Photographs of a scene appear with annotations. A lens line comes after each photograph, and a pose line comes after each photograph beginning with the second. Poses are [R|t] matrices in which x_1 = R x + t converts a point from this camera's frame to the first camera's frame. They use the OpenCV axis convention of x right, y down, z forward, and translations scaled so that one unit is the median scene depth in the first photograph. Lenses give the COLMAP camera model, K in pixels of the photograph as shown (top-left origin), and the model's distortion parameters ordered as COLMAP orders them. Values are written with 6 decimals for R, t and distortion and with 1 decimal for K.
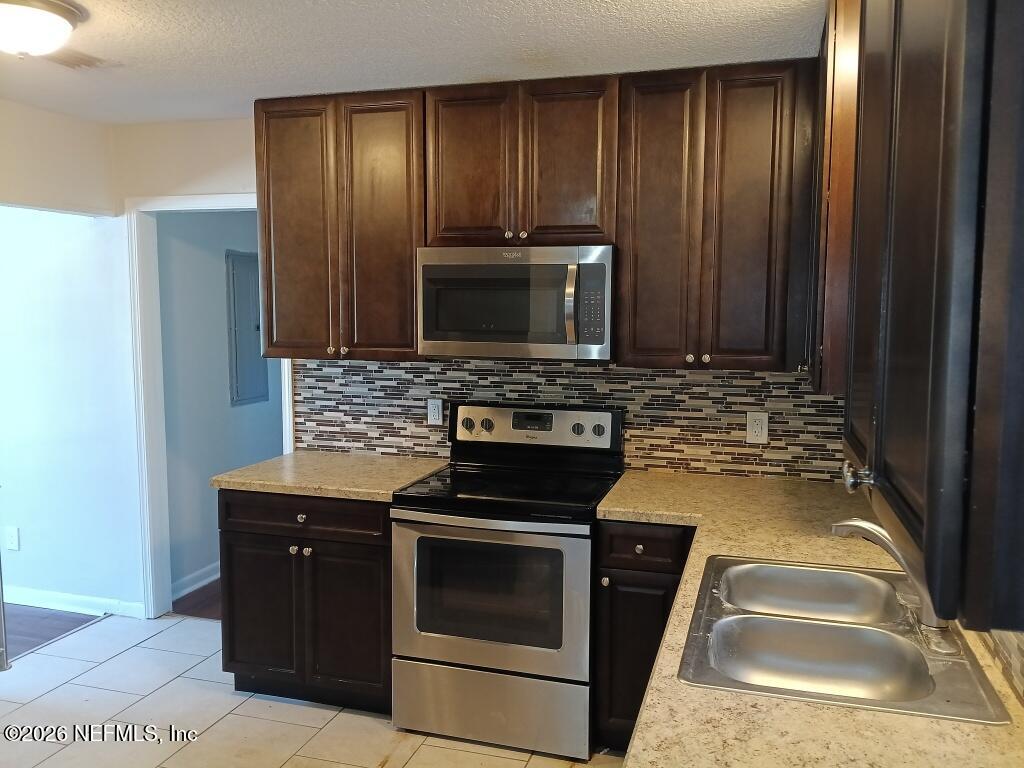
lens RADIAL K [[878.9, 0, 509.5], [0, 878.9, 388.3], [0, 0, 1]] dist [0.005534, 0.000159]
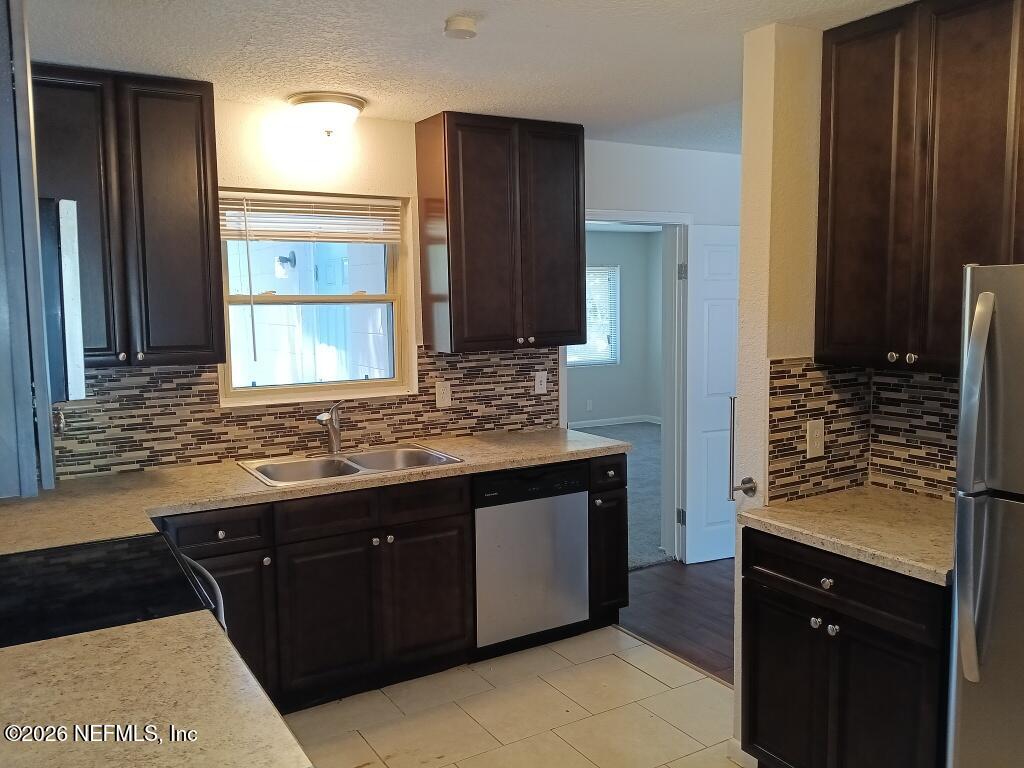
lens RADIAL K [[807.3, 0, 510.4], [0, 807.3, 379.4], [0, 0, 1]] dist [-0.005325, -0.000147]
pose [[0.664795, -0.085414, 0.742126, -0.487594], [0.085424, 0.995617, 0.038066, -0.016958], [-0.742125, 0.038089, 0.669178, 0.152719]]
